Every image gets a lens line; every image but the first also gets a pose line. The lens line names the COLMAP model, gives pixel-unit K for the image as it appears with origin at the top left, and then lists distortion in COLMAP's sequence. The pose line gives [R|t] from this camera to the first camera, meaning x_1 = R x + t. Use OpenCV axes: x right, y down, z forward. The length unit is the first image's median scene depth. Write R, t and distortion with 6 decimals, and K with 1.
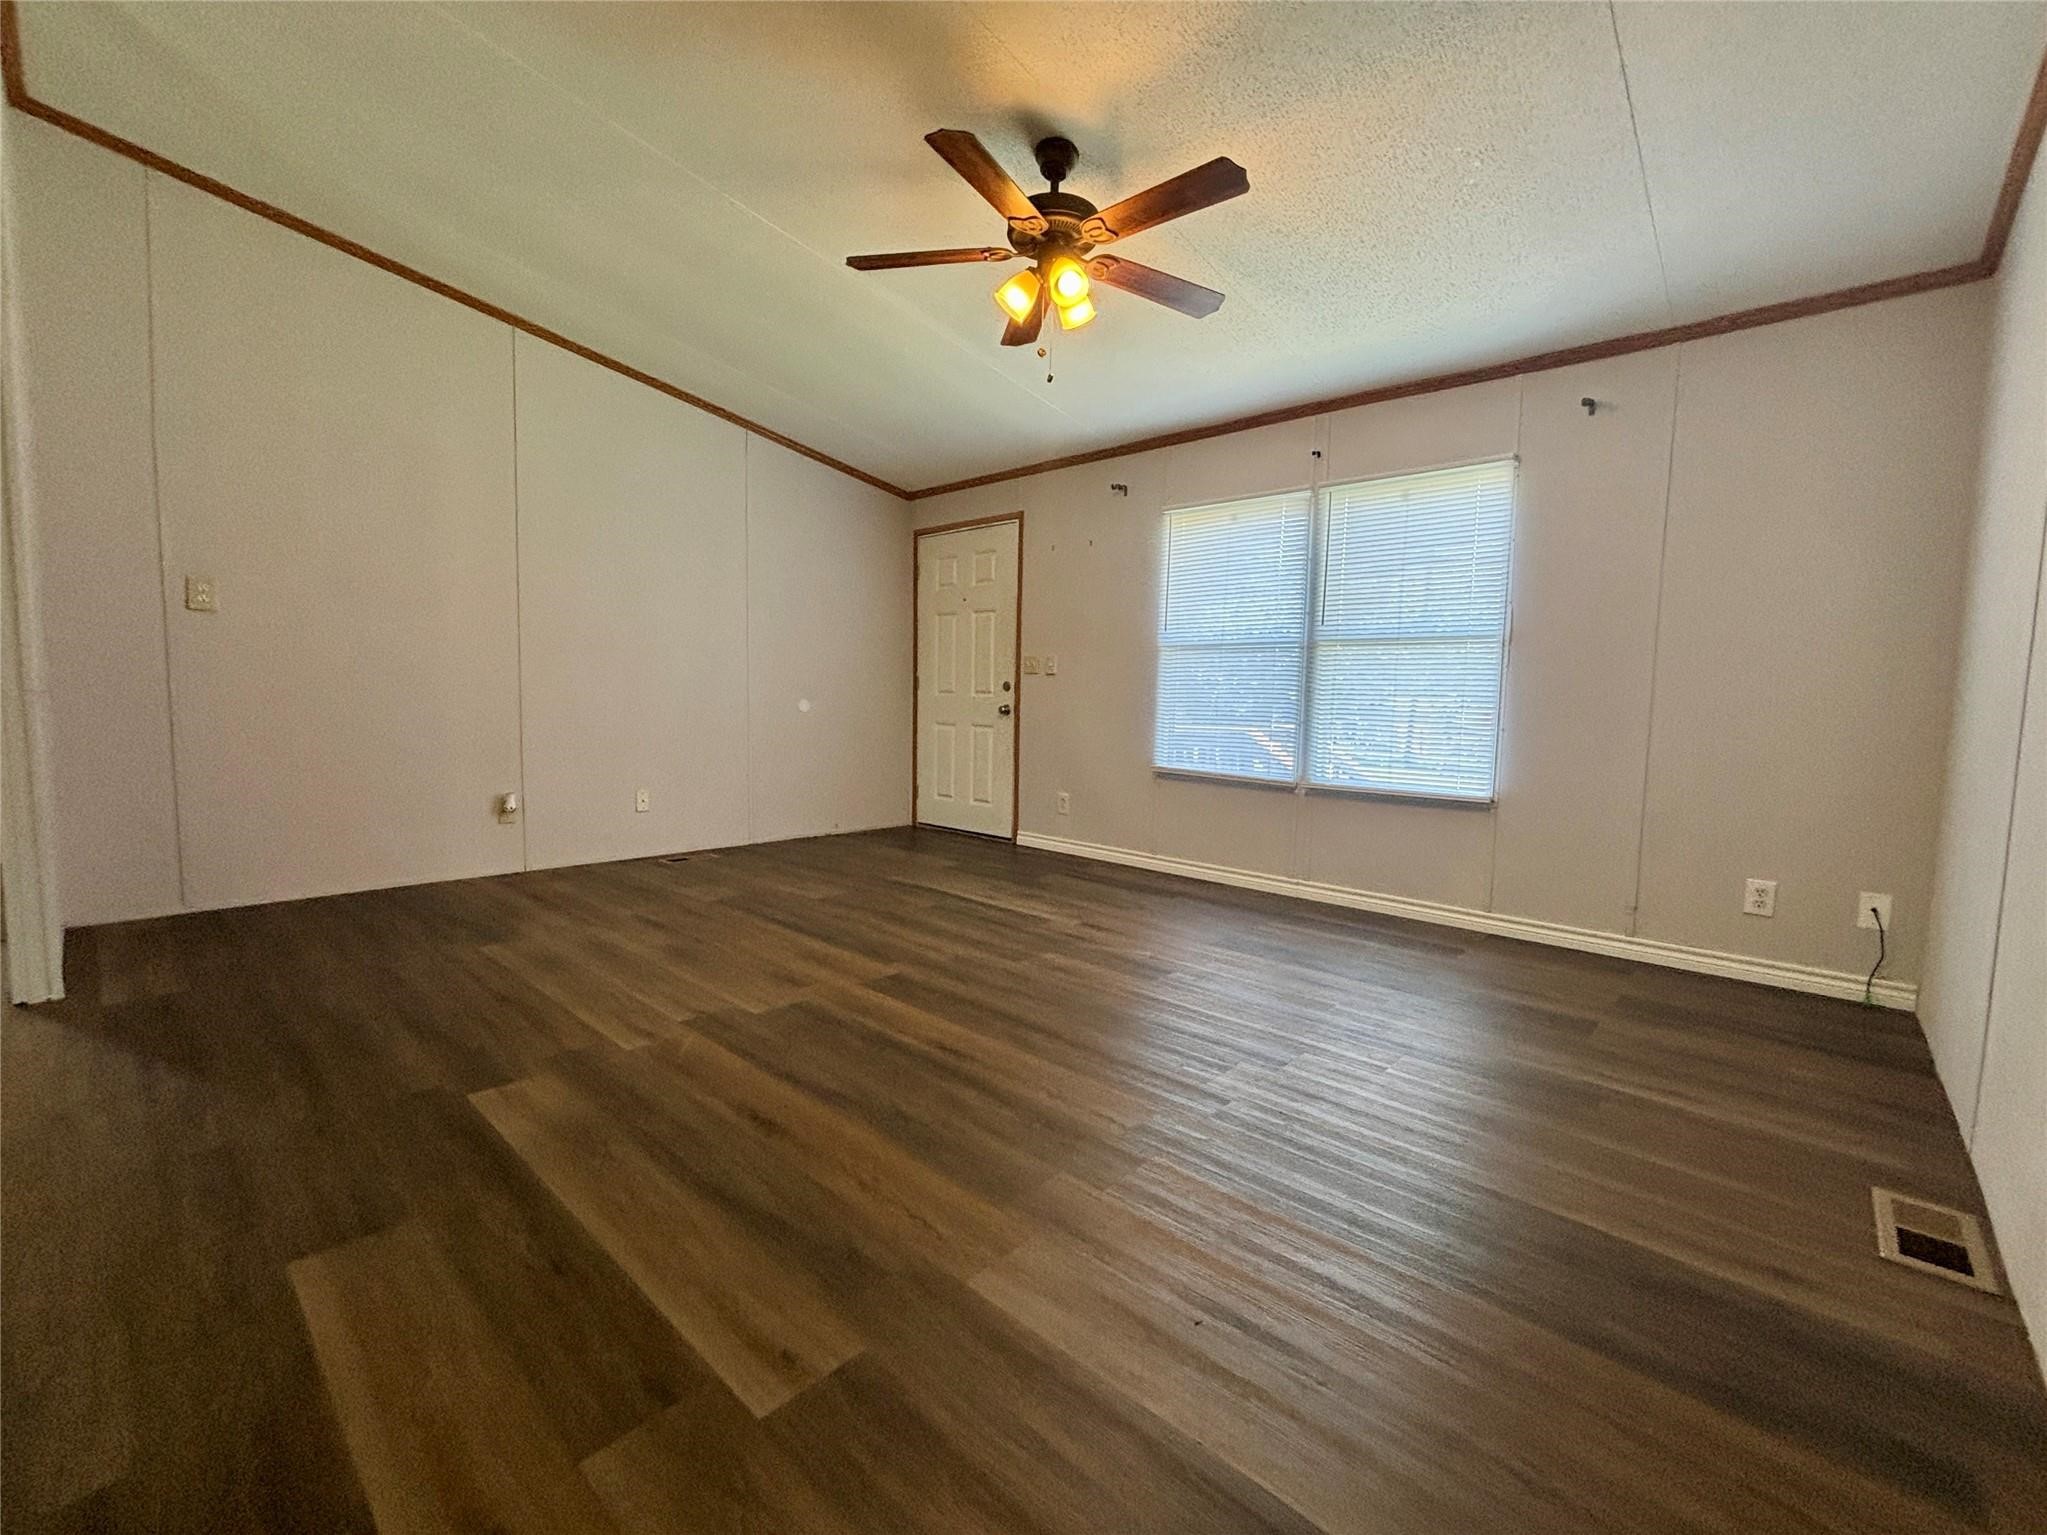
lens RADIAL K [[858.3, 0, 1023.5], [0, 858.3, 767.5], [0, 0, 1]] dist [0.002742, 0.000169]
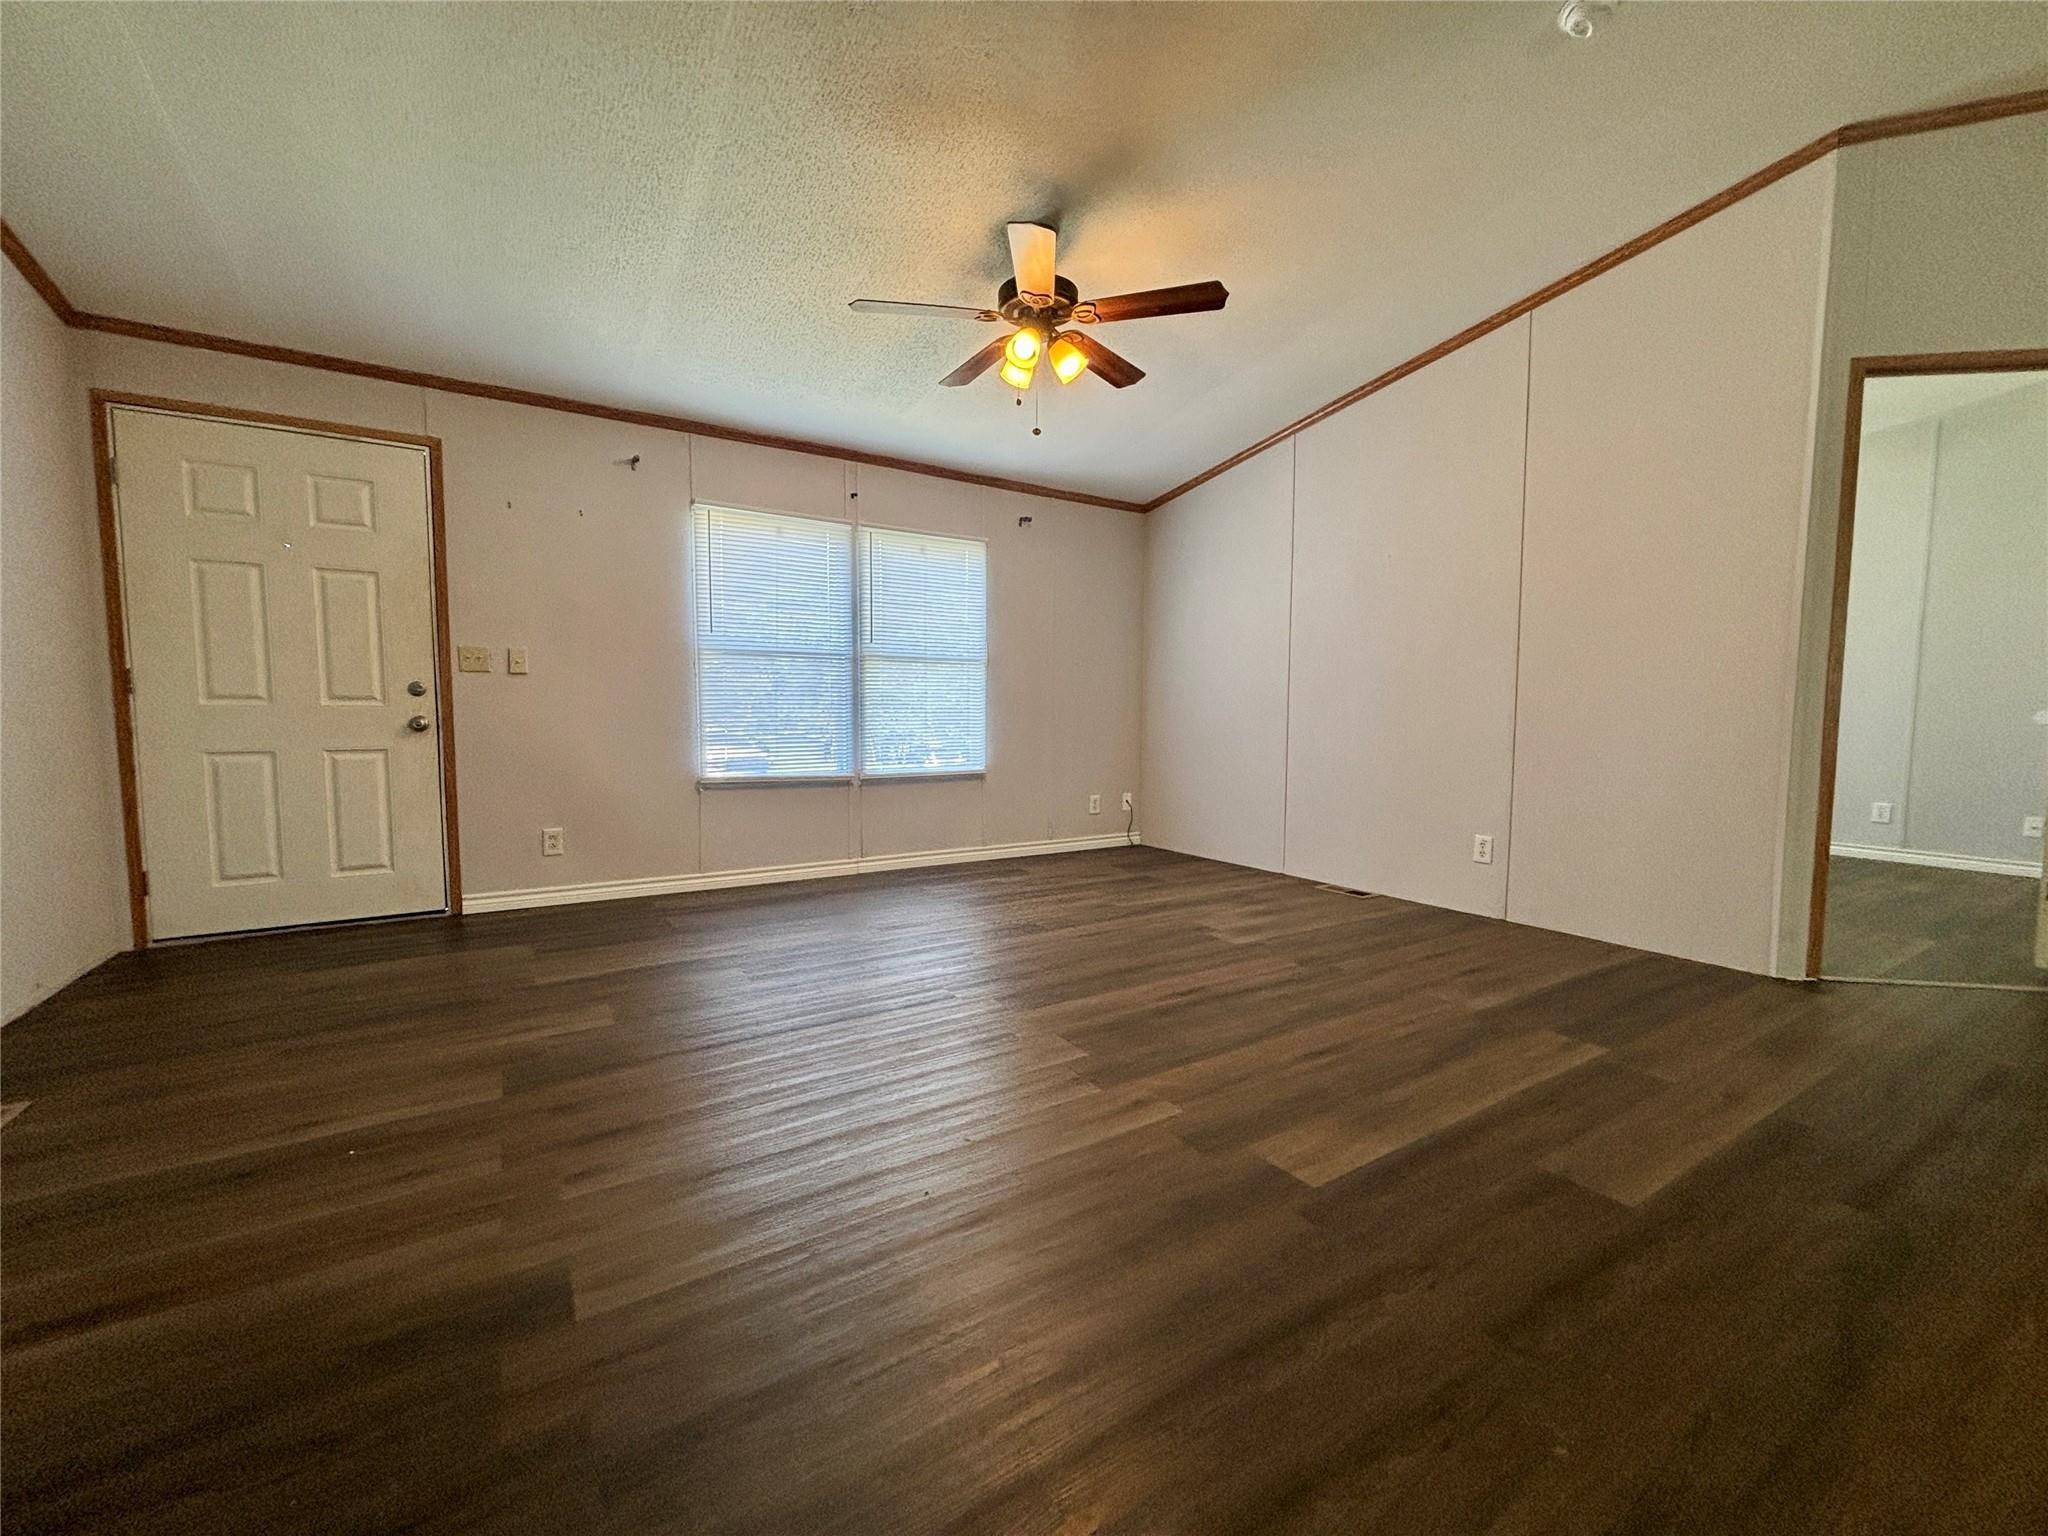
lens RADIAL K [[820.6, 0, 1024.0], [0, 820.6, 768.0], [0, 0, 1]] dist [-0.000135, -0.000329]
pose [[0.259514, -0.090377, 0.961501, -0.690771], [0.078676, 0.994281, 0.072223, -0.055556], [-0.962529, 0.056904, 0.265140, 0.485108]]
